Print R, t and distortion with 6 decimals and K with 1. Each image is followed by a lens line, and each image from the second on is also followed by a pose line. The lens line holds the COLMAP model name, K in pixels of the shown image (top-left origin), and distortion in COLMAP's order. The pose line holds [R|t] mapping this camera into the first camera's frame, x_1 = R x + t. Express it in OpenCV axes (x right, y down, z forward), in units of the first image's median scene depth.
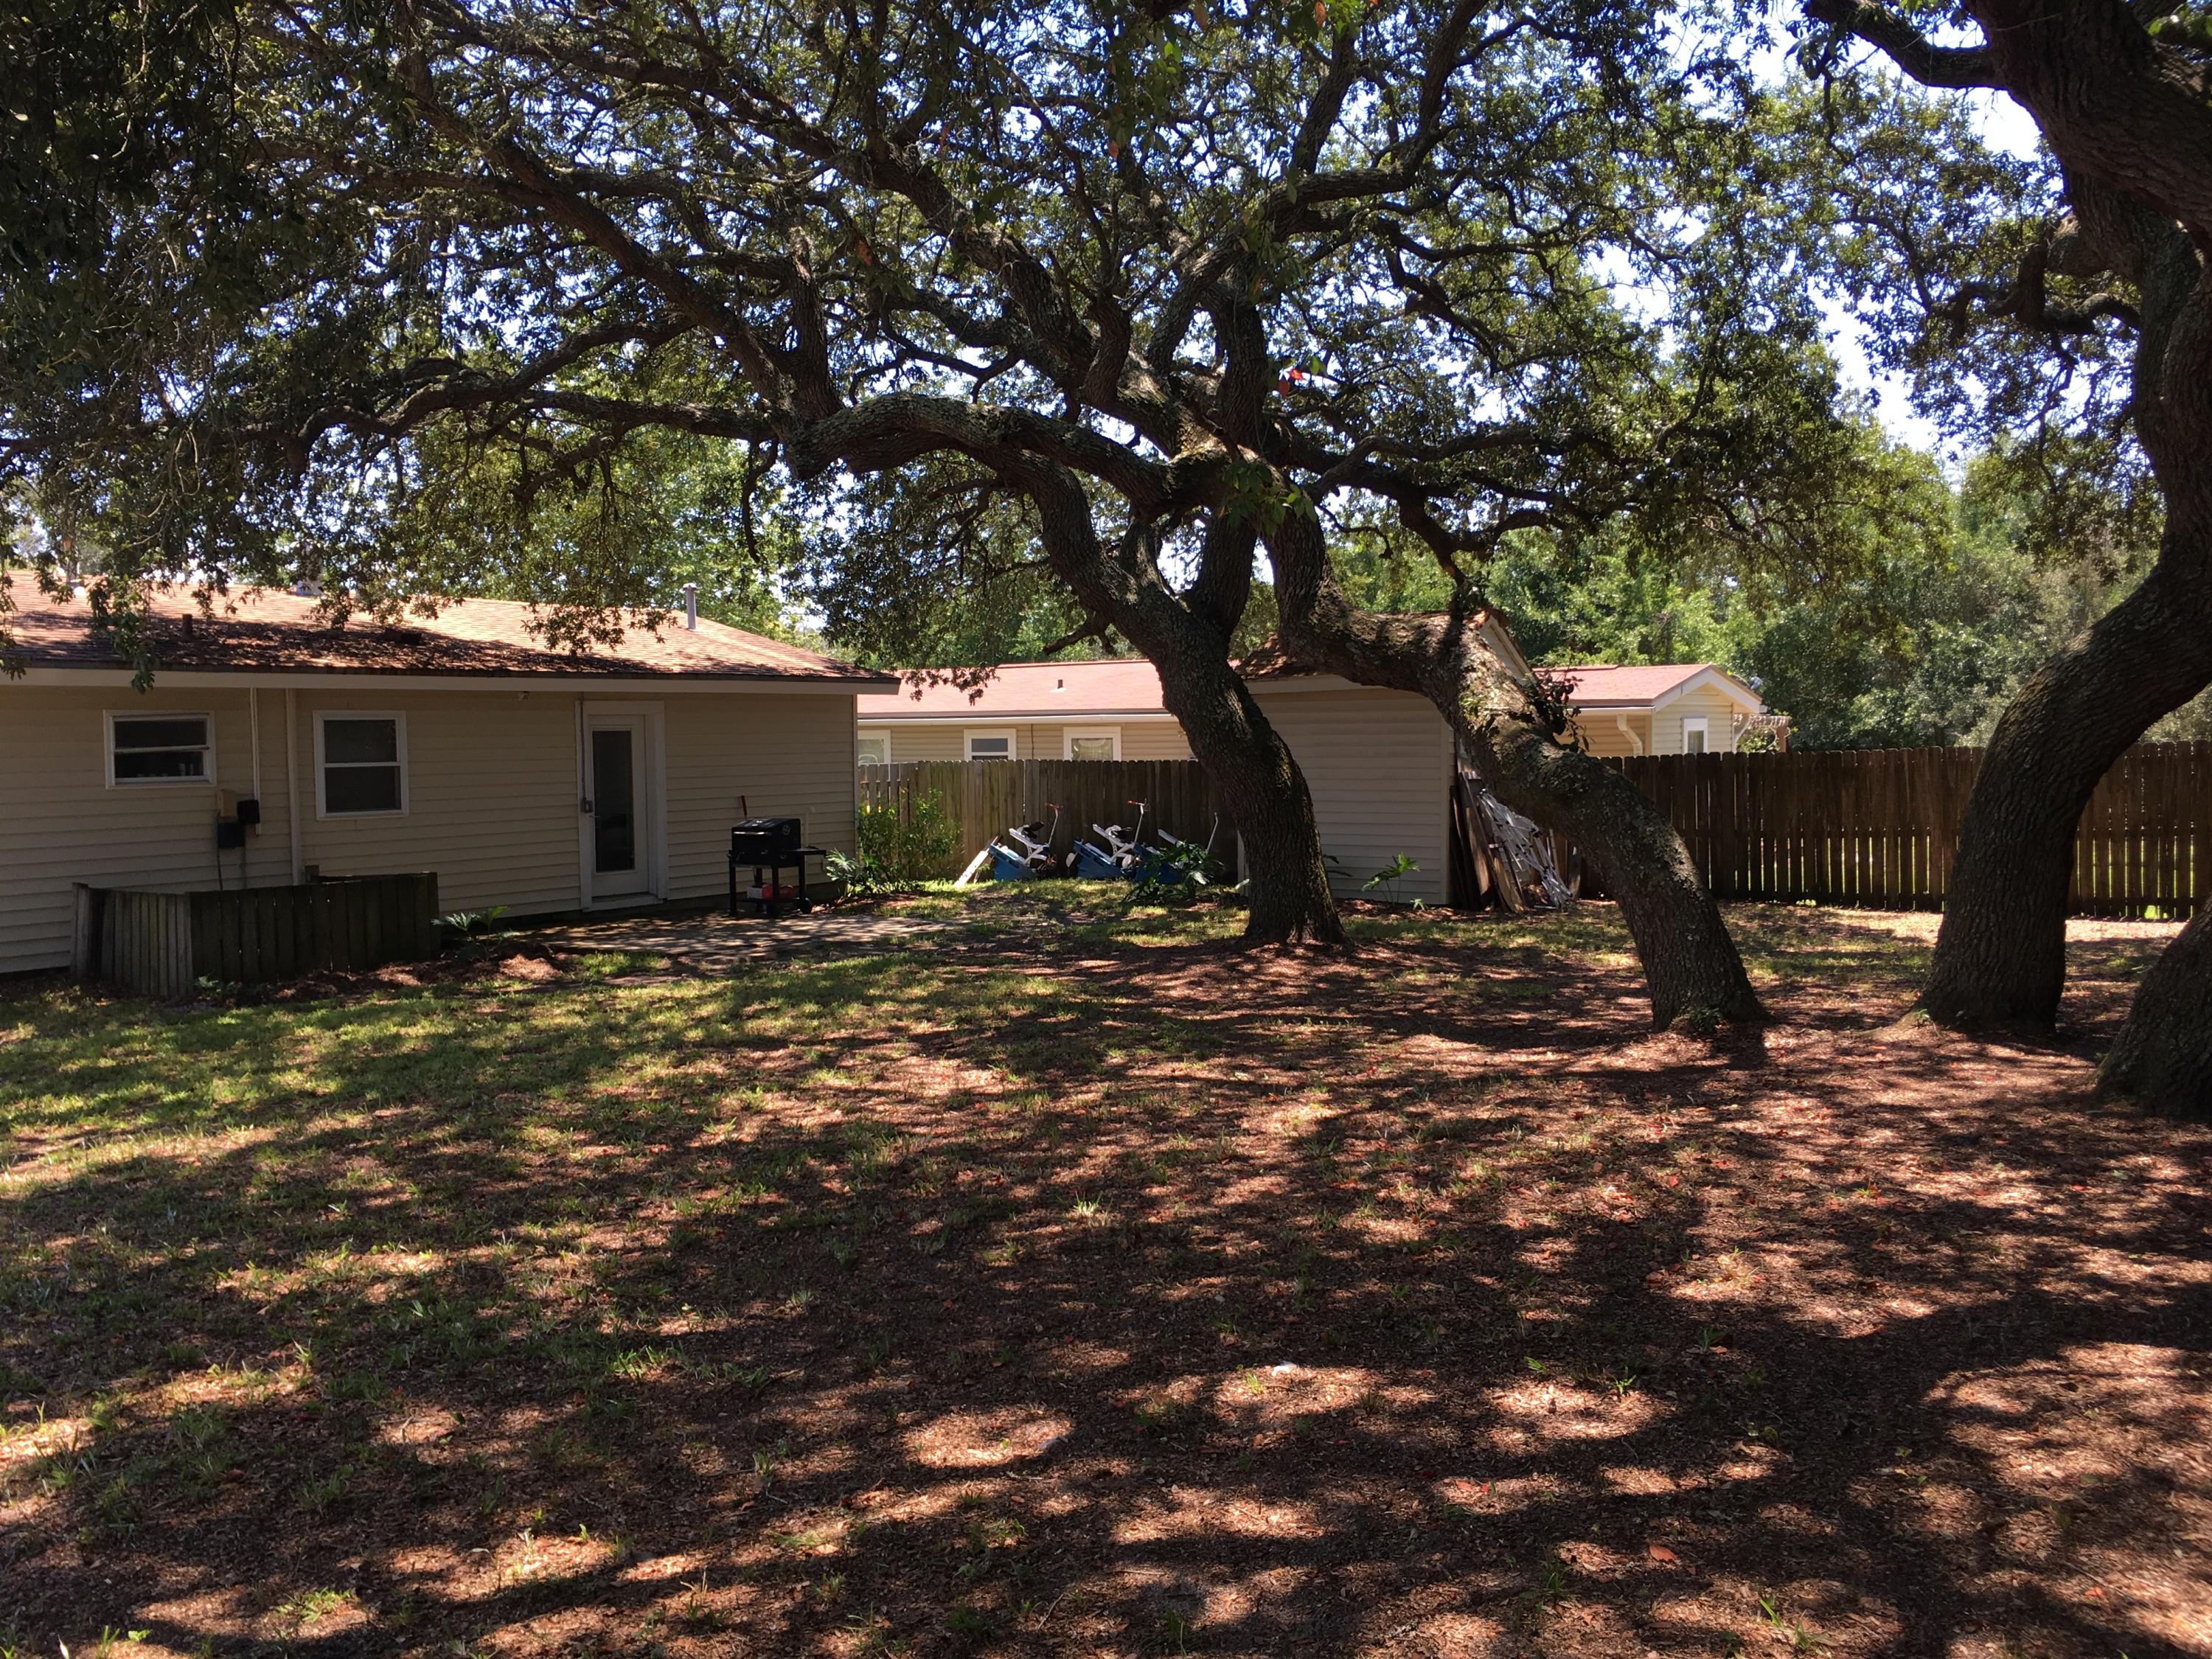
lens RADIAL K [[1891.9, 0, 1101.8], [0, 1891.9, 836.1], [0, 0, 1]] dist [0.072888, -0.096873]
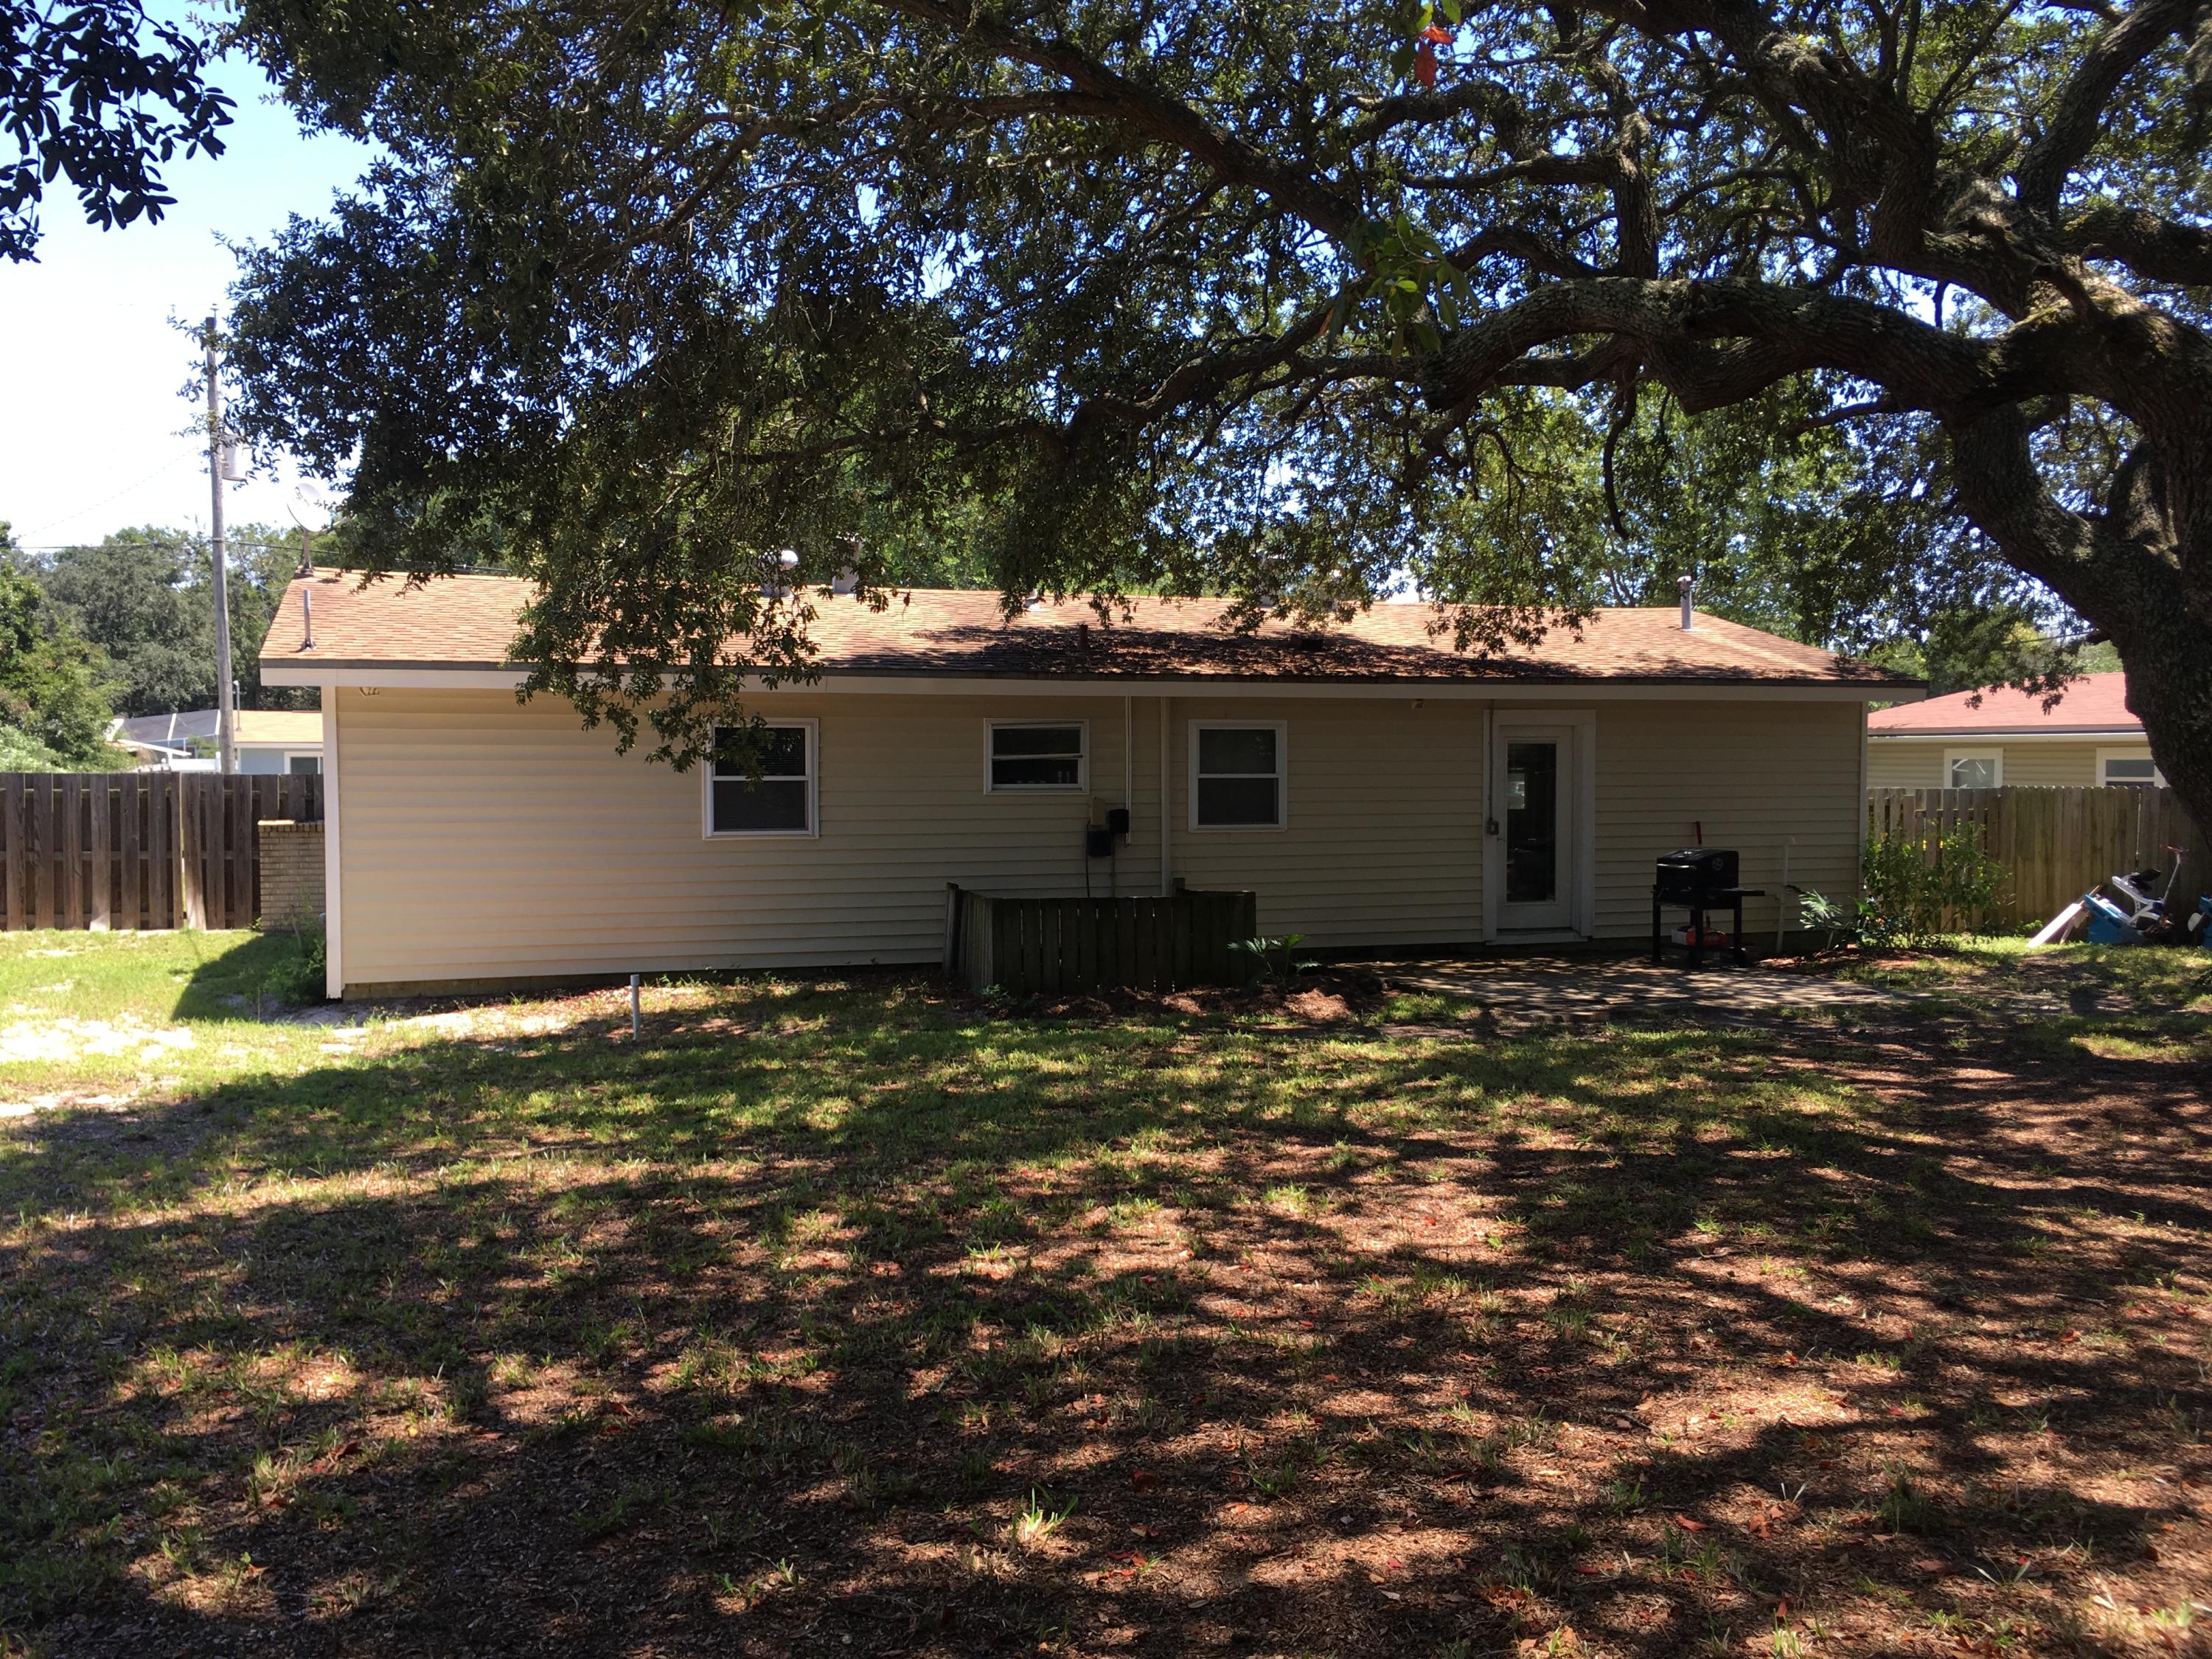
lens RADIAL K [[1891.9, 0, 1101.8], [0, 1891.9, 836.1], [0, 0, 1]] dist [0.072888, -0.096873]
pose [[0.797247, 0.037819, -0.602467, 0.130556], [-0.043843, 0.999027, 0.004694, -0.008333], [0.602059, 0.022672, 0.798130, 0.192356]]
